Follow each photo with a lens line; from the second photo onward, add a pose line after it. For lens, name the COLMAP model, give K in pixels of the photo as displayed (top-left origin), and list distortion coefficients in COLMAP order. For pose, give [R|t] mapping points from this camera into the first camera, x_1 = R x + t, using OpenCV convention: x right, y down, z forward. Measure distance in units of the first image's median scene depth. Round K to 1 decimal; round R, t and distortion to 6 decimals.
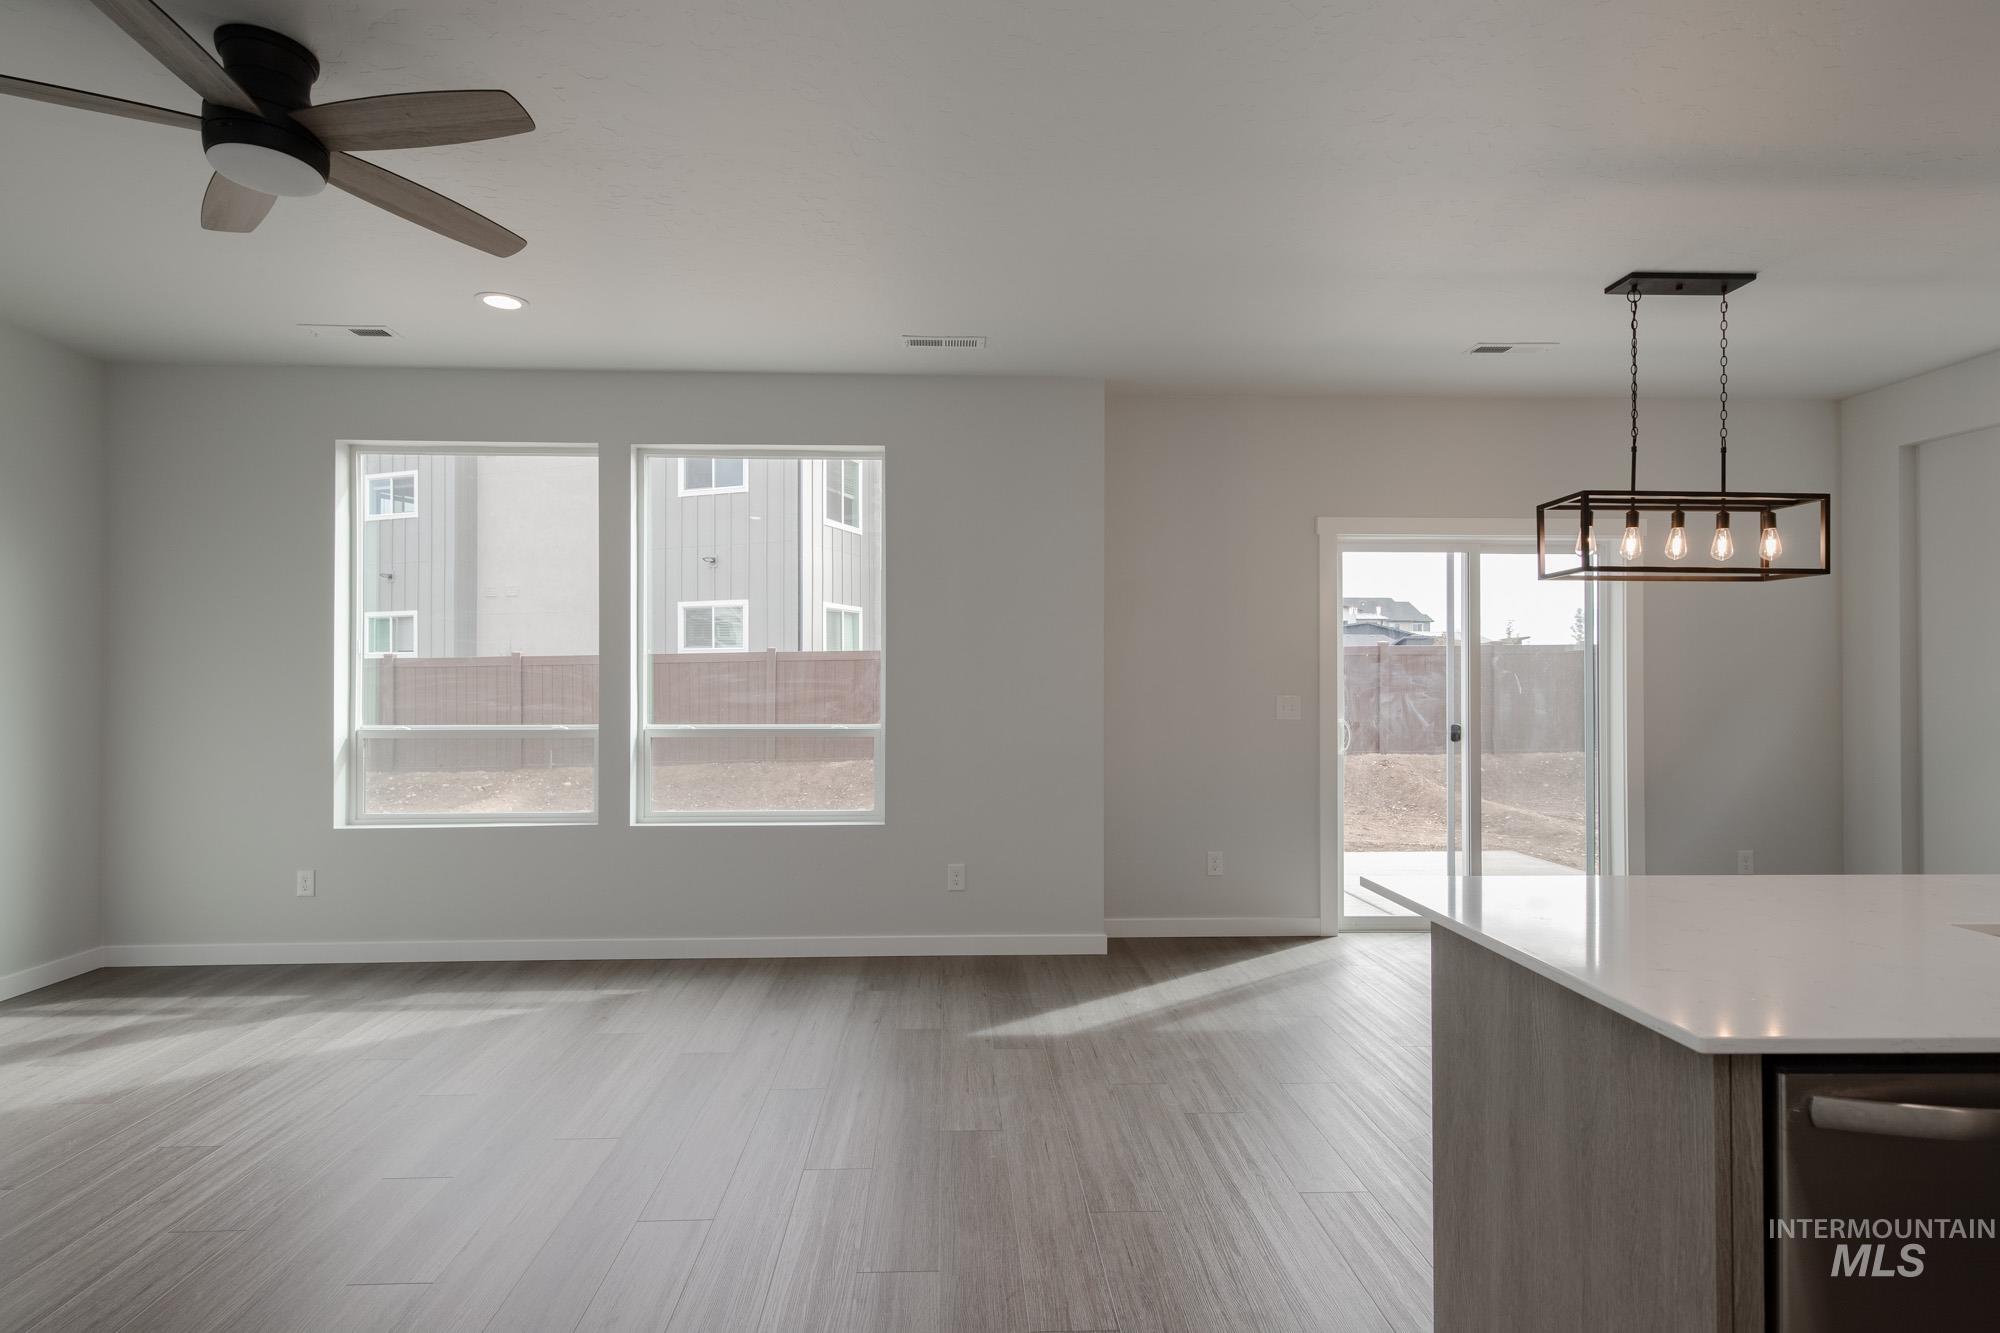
lens RADIAL K [[1004.6, 0, 977.0], [0, 1004.6, 674.4], [0, 0, 1]] dist [0.021719, -0.011139]
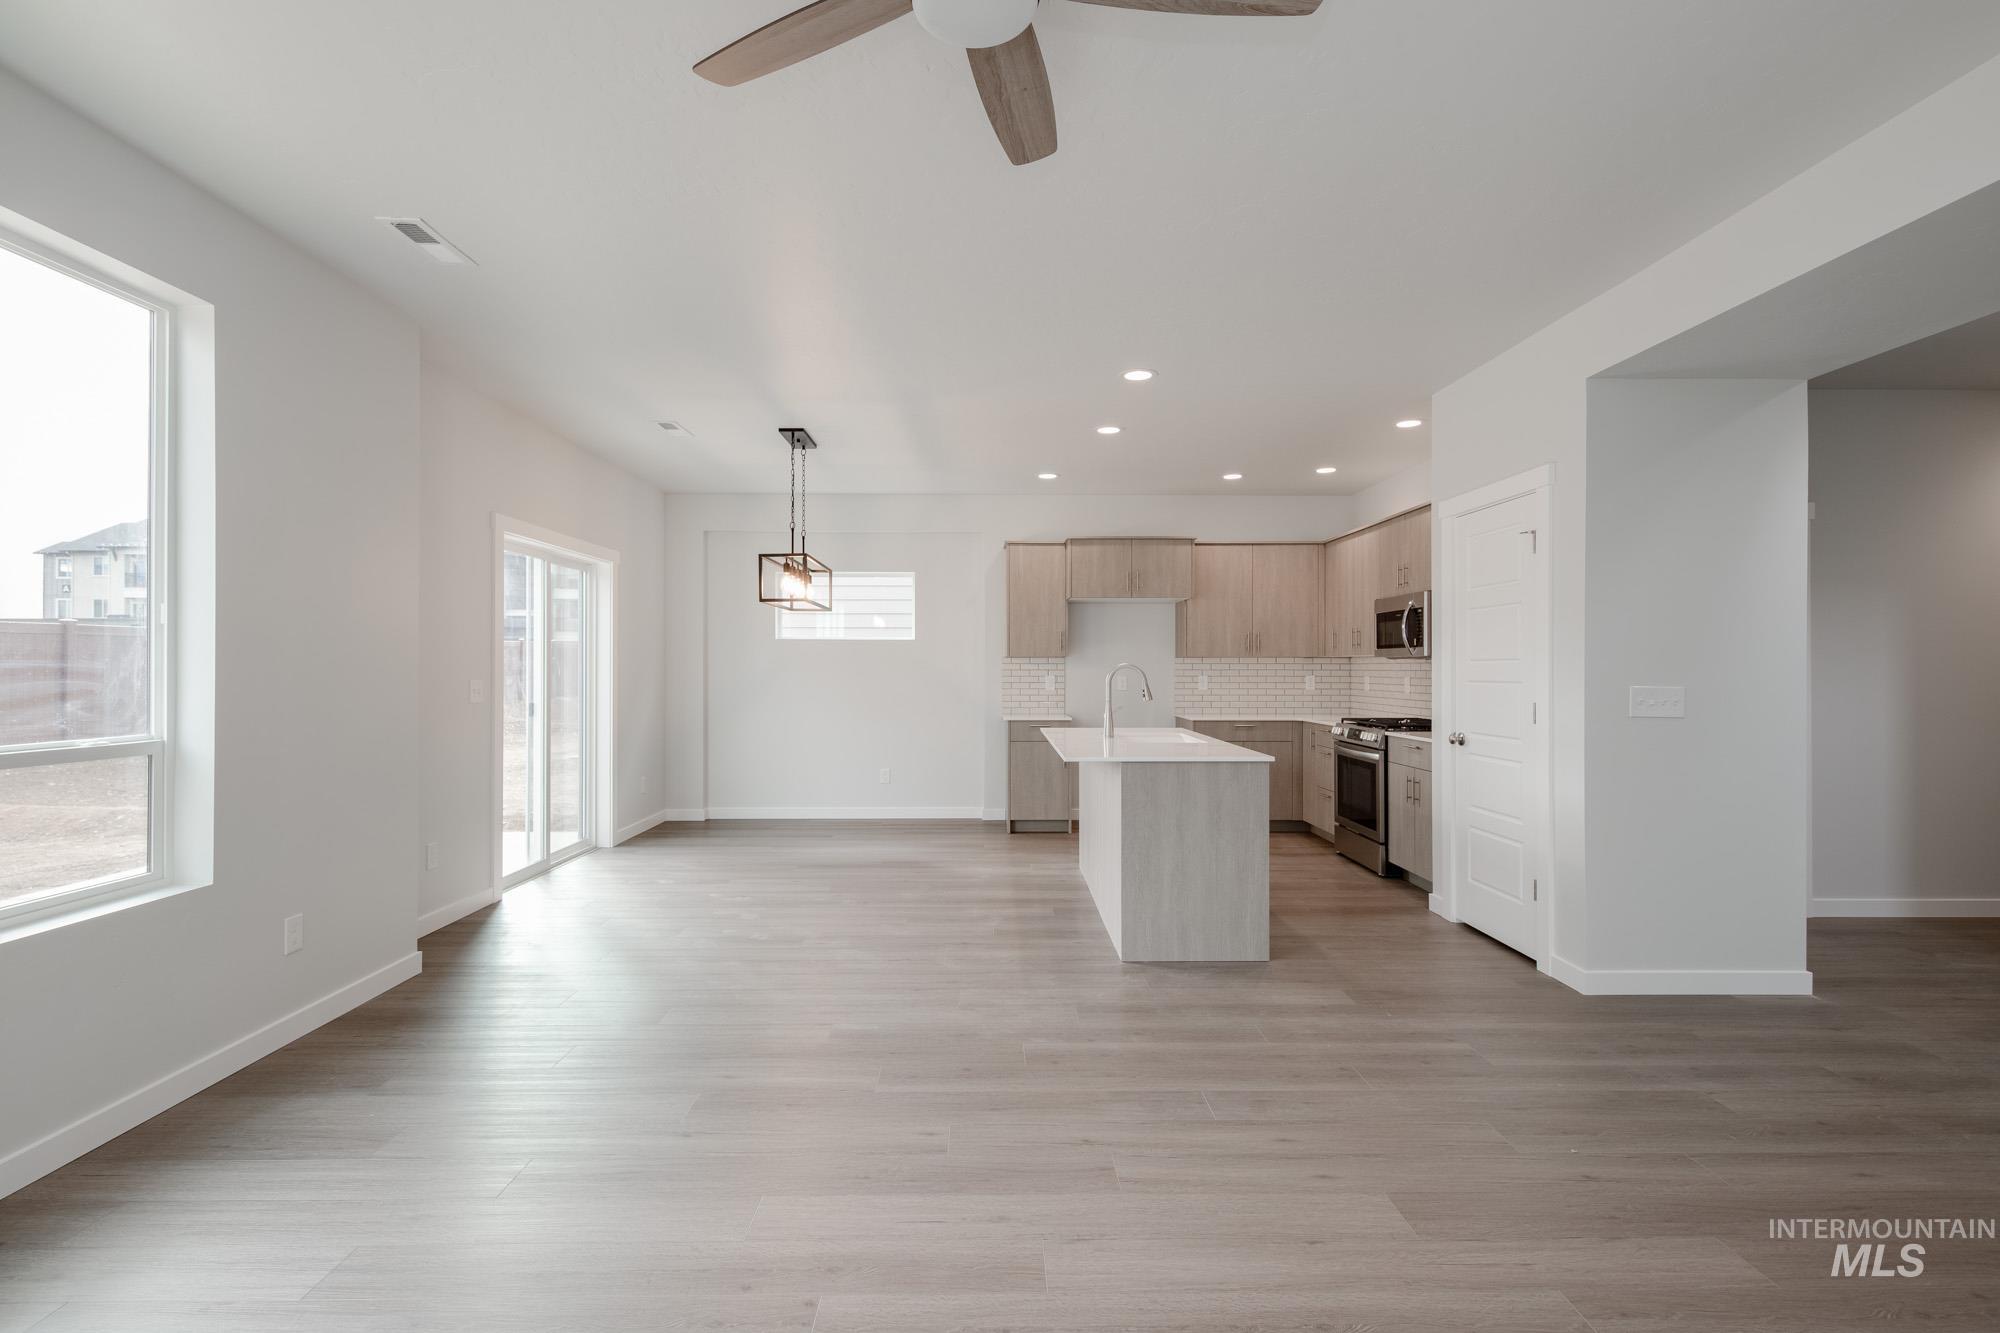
lens RADIAL K [[939.2, 0, 1000.0], [0, 939.2, 666.5], [0, 0, 1]] dist [0.011627, -0.001174]
pose [[0.020528, 0.000490, 0.999789, -0.776776], [-0.008549, 0.999963, -0.000315, 0.003614], [-0.999753, -0.008541, 0.020531, 0.523975]]
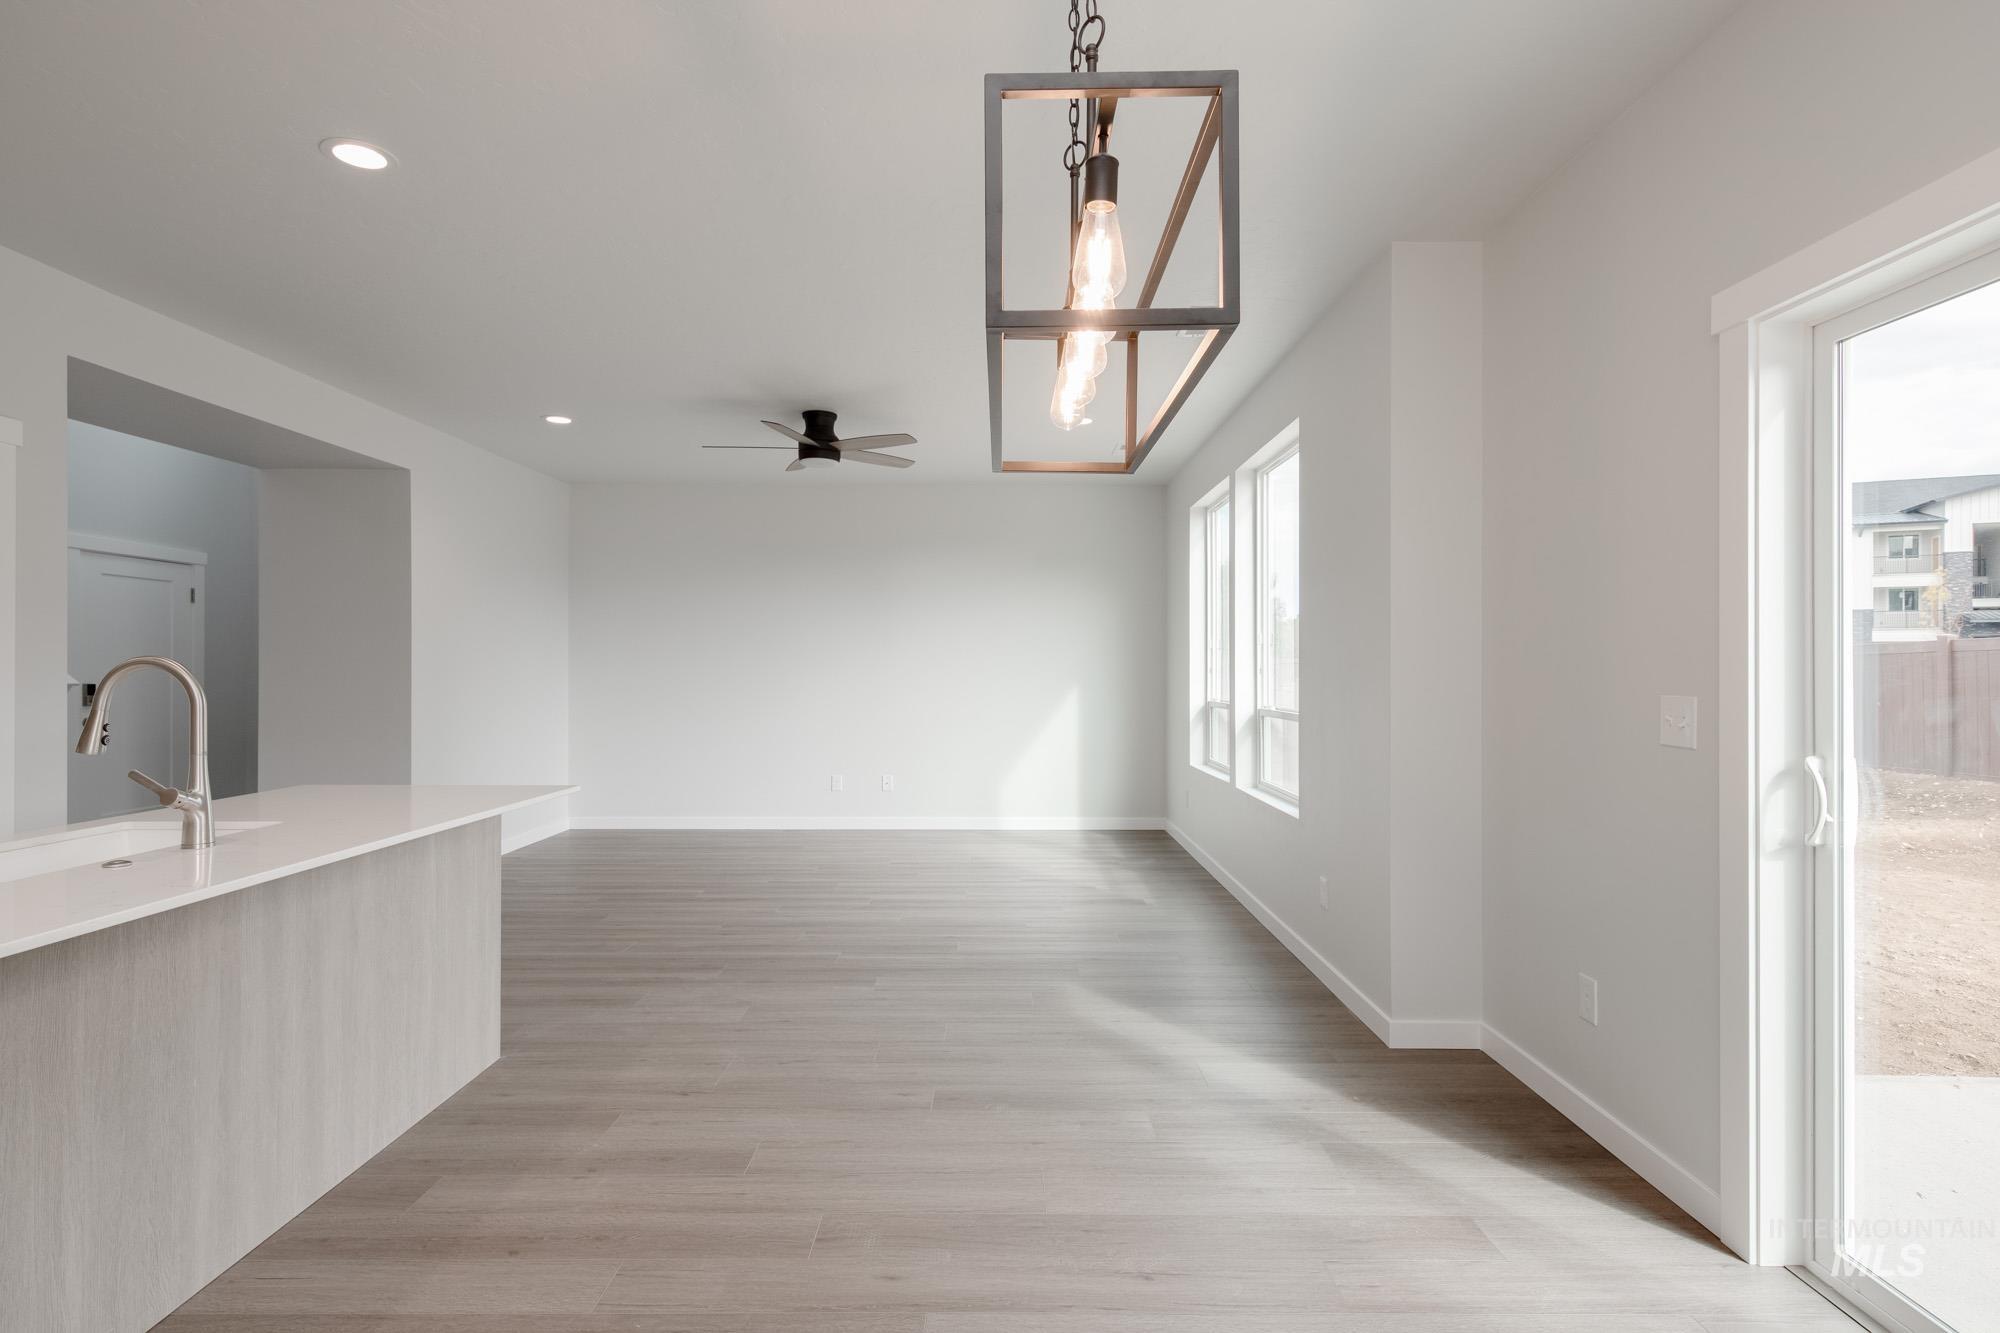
lens RADIAL K [[984.0, 0, 1000.0], [0, 984.0, 666.5], [0, 0, 1]] dist [0.000006, -0.000368]
pose [[-0.033834, -0.003383, -0.999422, 0.927818], [0.008562, 0.999957, -0.003674, 0.007890], [0.999391, -0.008681, -0.033804, 0.829283]]
